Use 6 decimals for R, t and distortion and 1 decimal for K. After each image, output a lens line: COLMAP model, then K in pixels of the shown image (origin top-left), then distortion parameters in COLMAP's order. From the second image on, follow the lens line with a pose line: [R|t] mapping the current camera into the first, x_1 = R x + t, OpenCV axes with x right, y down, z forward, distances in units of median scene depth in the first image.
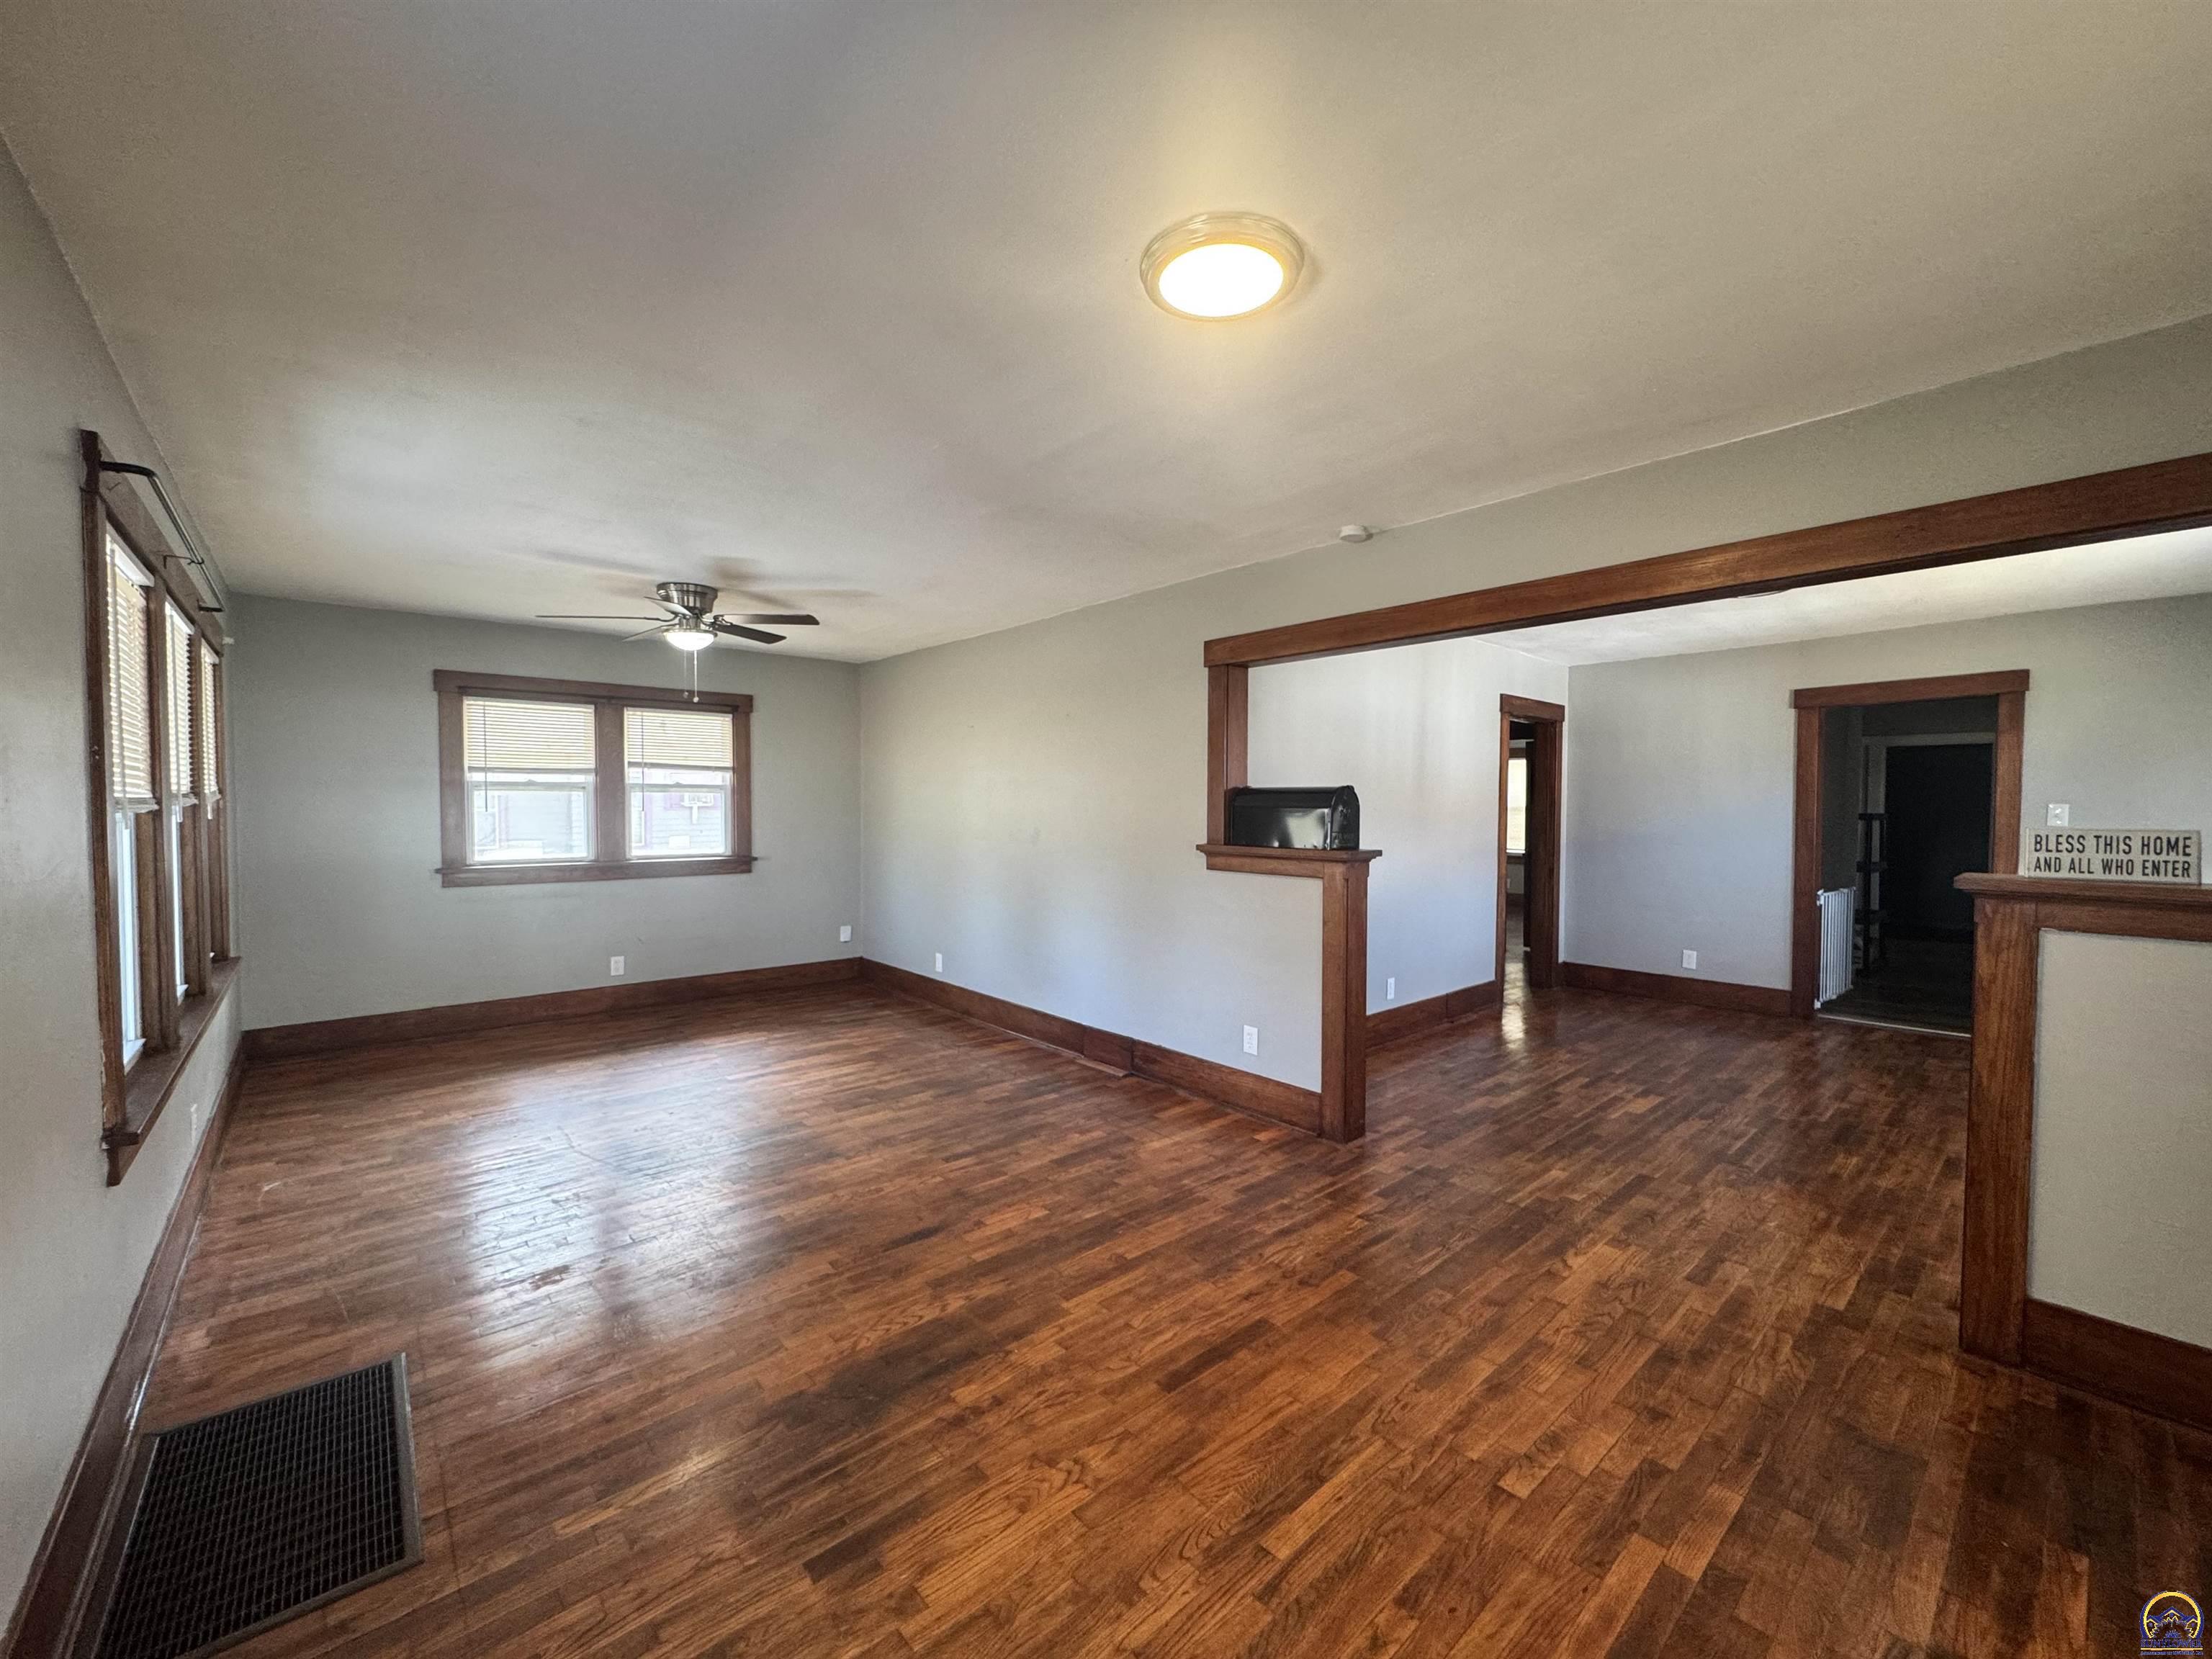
lens RADIAL K [[879.4, 0, 1100.5], [0, 879.4, 828.3], [0, 0, 1]] dist [-0.003272, 0.000798]
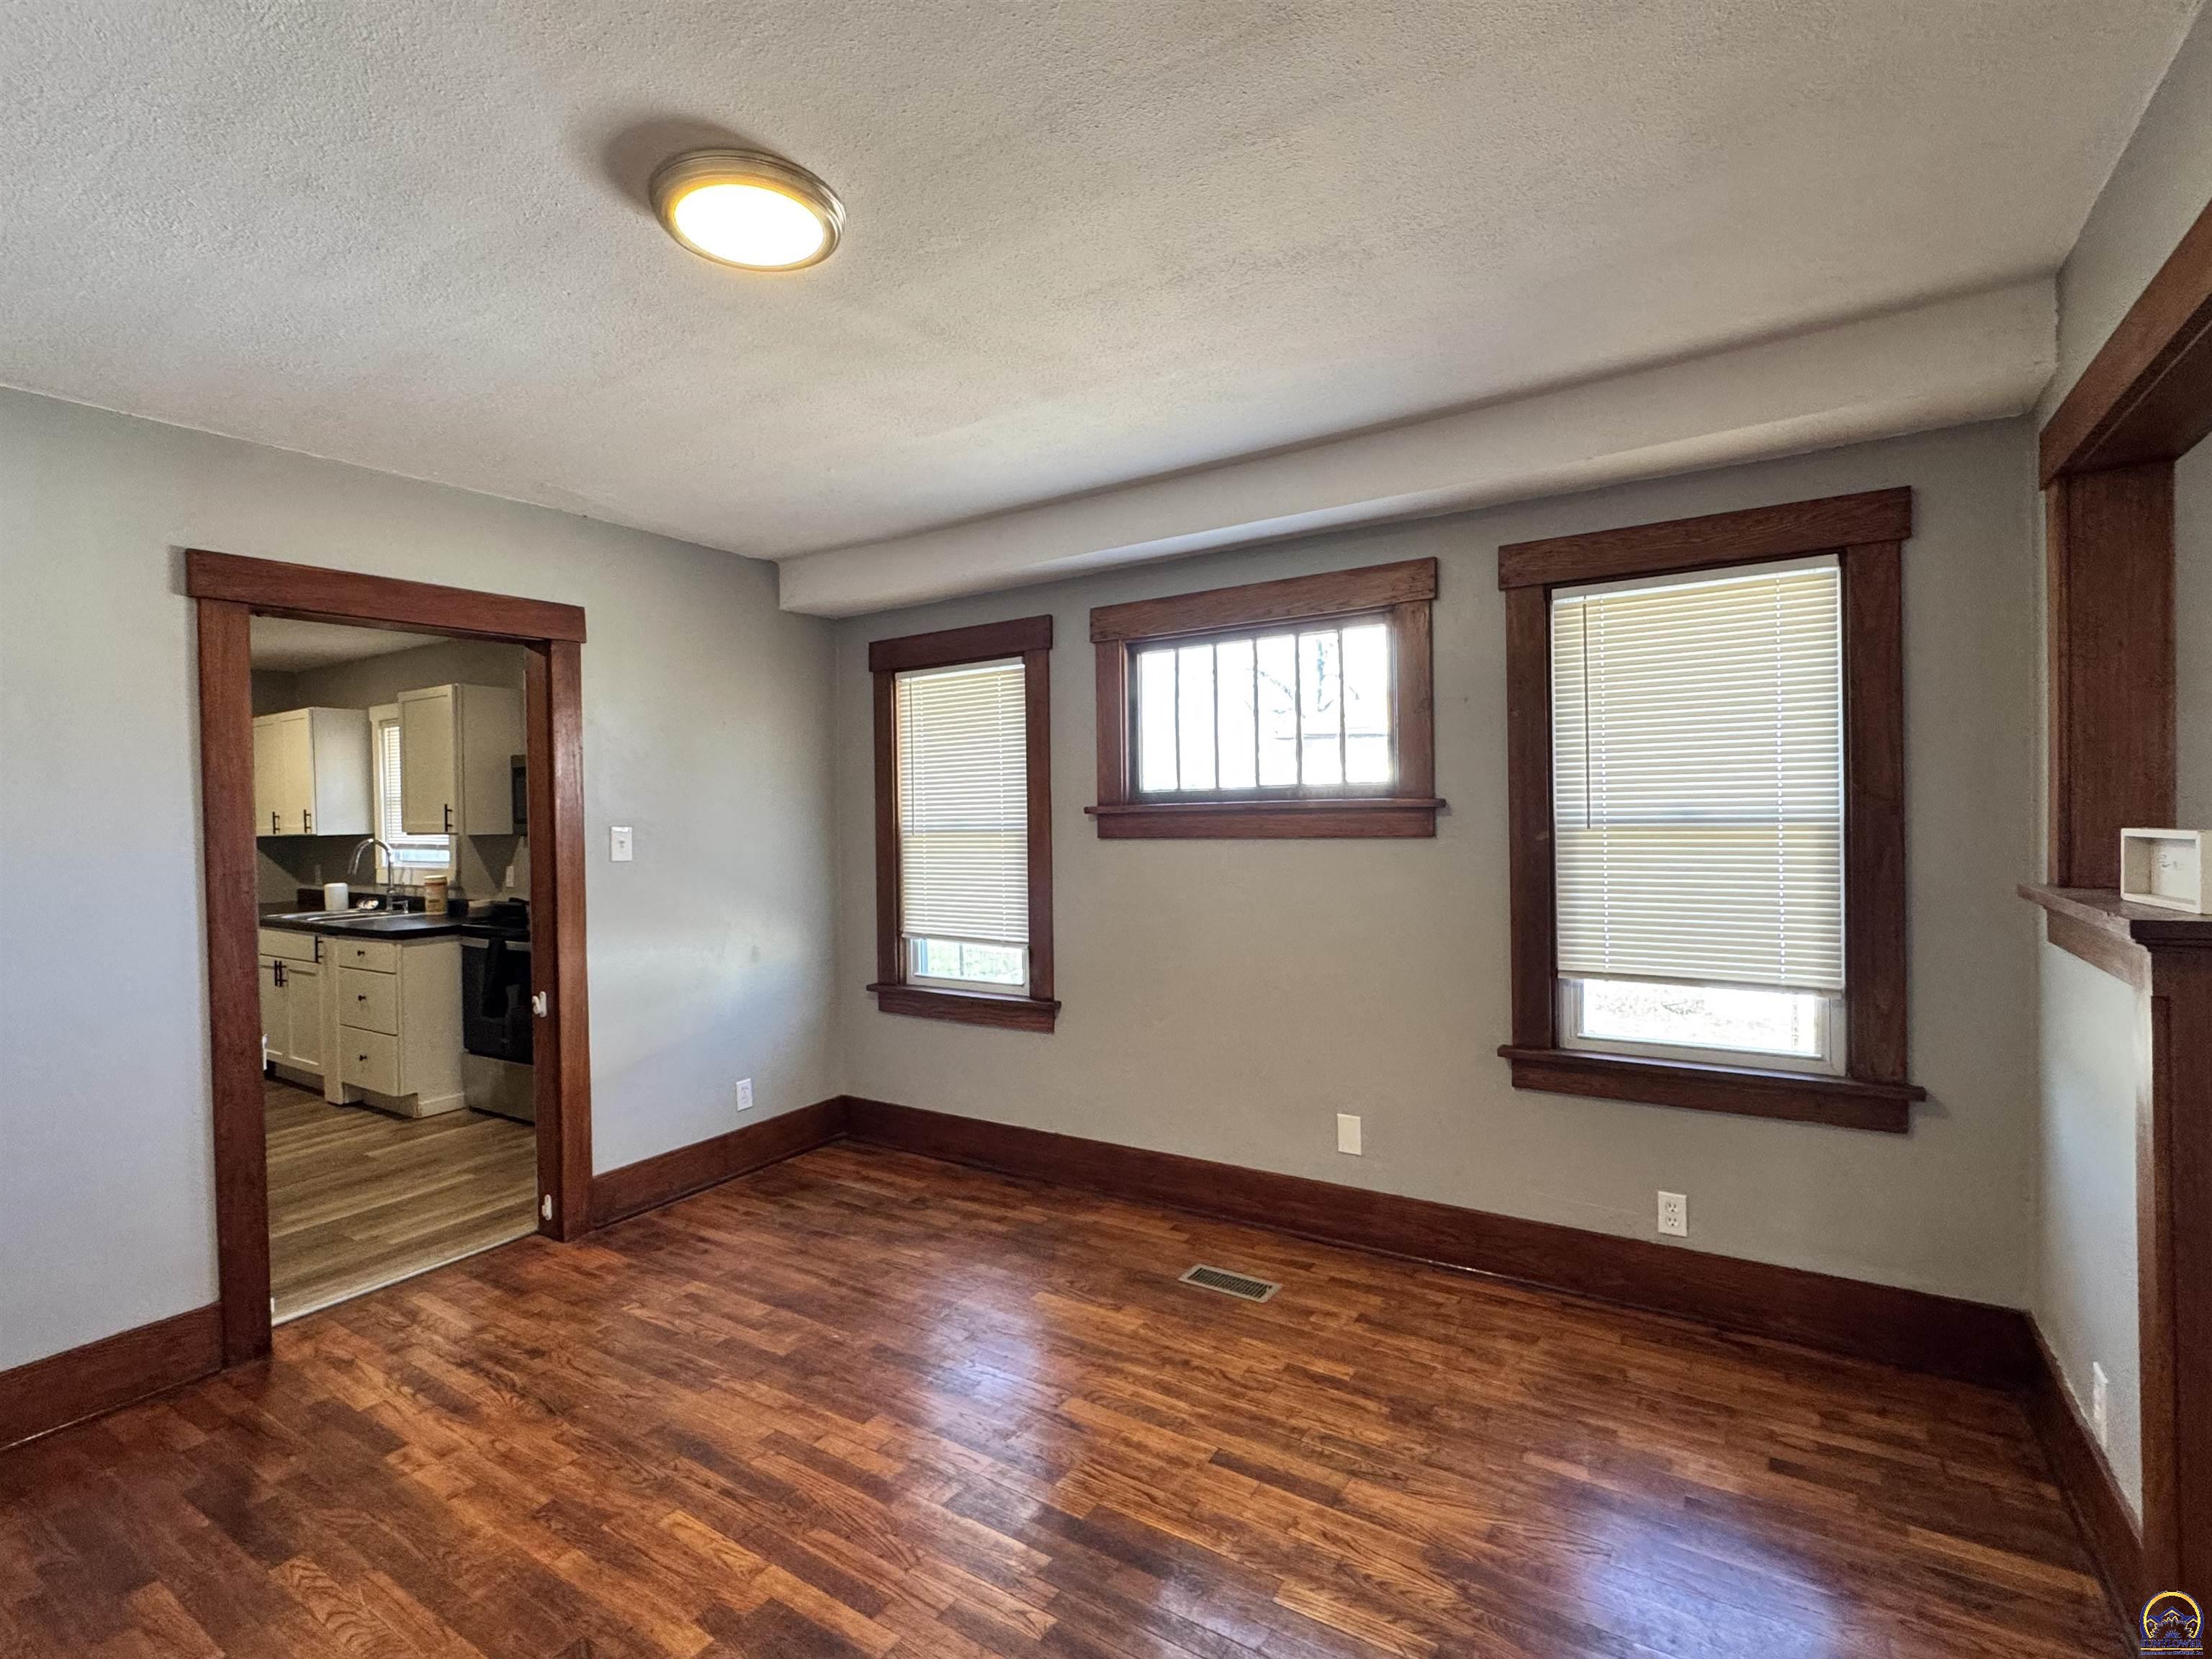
lens RADIAL K [[1036.1, 0, 1111.6], [0, 1036.1, 828.6], [0, 0, 1]] dist [-0.003805, 0.000287]
pose [[-0.279476, -0.005339, 0.960138, 0.400145], [0.048059, 0.998653, 0.019543, -0.035769], [-0.958949, 0.051605, -0.278843, 1.311372]]
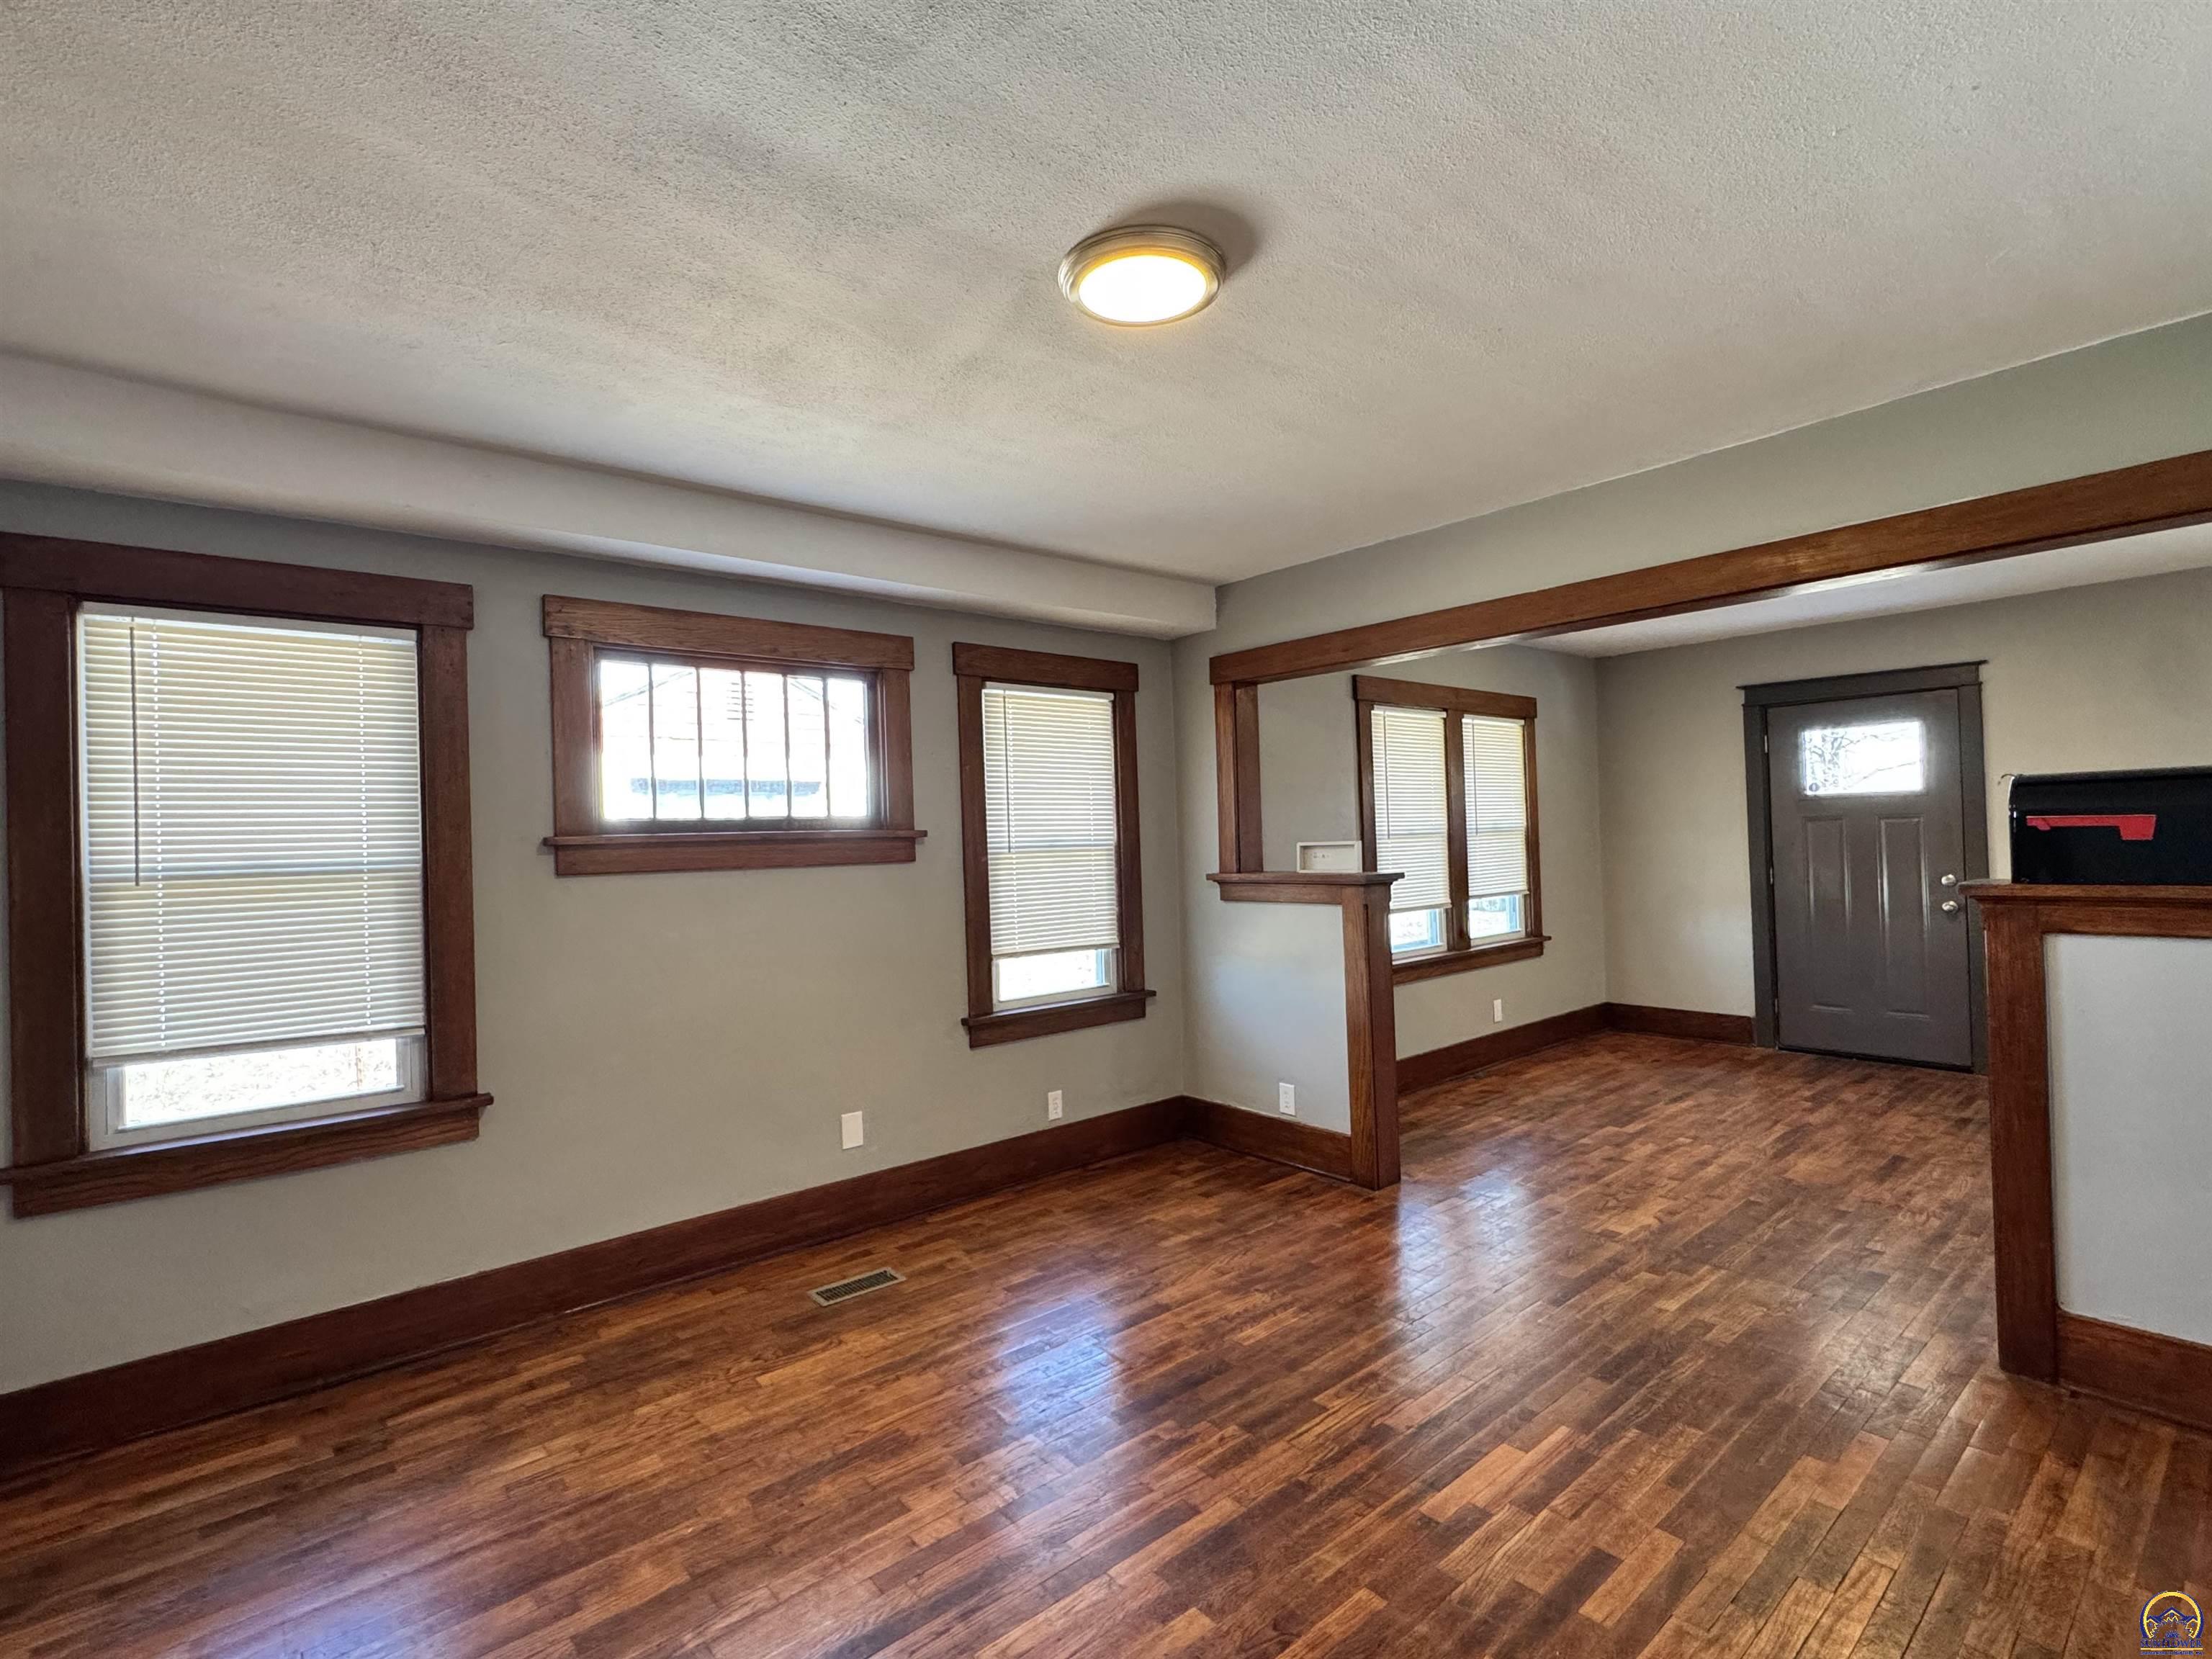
lens RADIAL K [[1036.1, 0, 1099.1], [0, 1036.1, 831.6], [0, 0, 1]] dist [-0.003805, 0.000287]
pose [[-0.999429, 0.029968, 0.015602, 1.015722], [0.030311, 0.999293, 0.022244, -0.049439], [-0.014924, 0.022704, -0.999631, 1.948210]]
